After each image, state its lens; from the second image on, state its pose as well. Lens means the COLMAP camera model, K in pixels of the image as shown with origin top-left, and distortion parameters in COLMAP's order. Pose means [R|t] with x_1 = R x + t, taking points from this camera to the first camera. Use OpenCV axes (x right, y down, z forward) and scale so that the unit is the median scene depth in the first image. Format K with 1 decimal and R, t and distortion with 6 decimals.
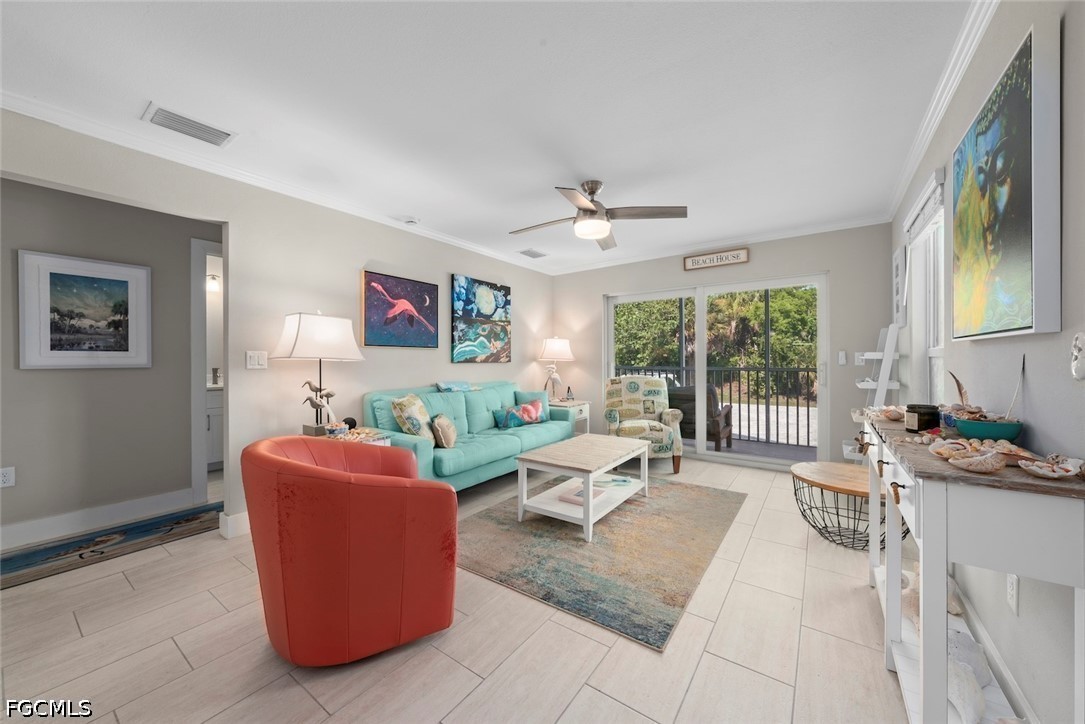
lens RADIAL K [[395.5, 0, 542.9], [0, 395.5, 362.1], [0, 0, 1]] dist [-0.001574, -0.000113]
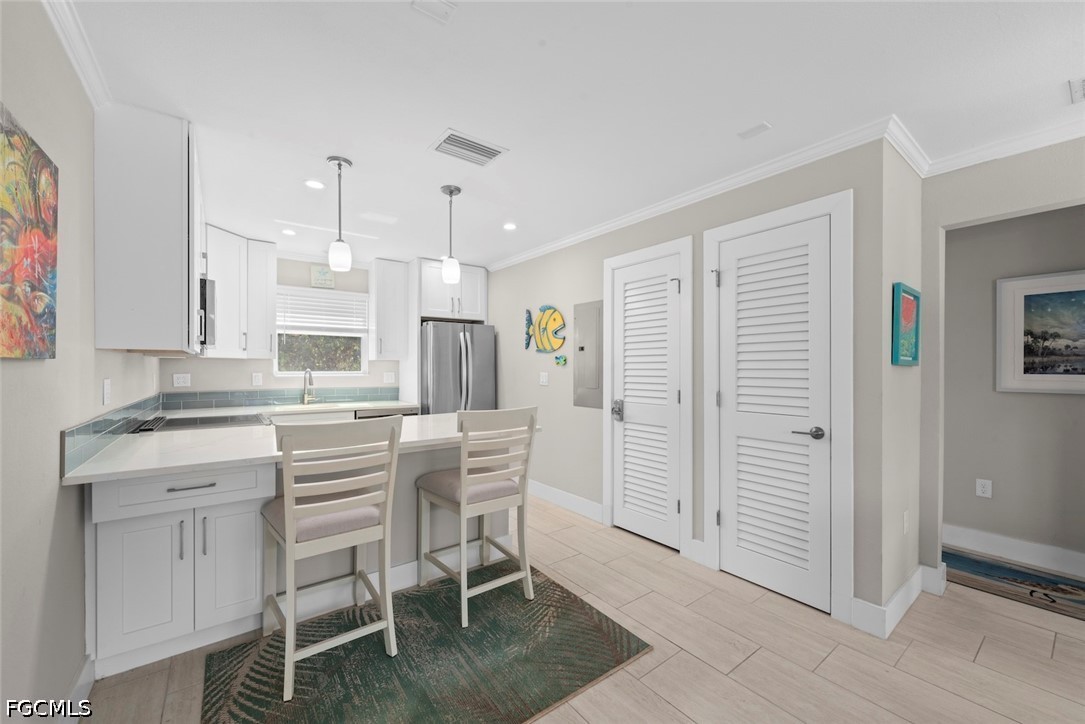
lens RADIAL K [[425.8, 0, 542.6], [0, 425.8, 369.6], [0, 0, 1]] dist [-0.000047, 0.000317]
pose [[-0.300133, 0.009010, -0.953855, 0.091605], [-0.003950, 0.999935, 0.010688, -0.030245], [0.953889, 0.006975, -0.300078, 0.105155]]
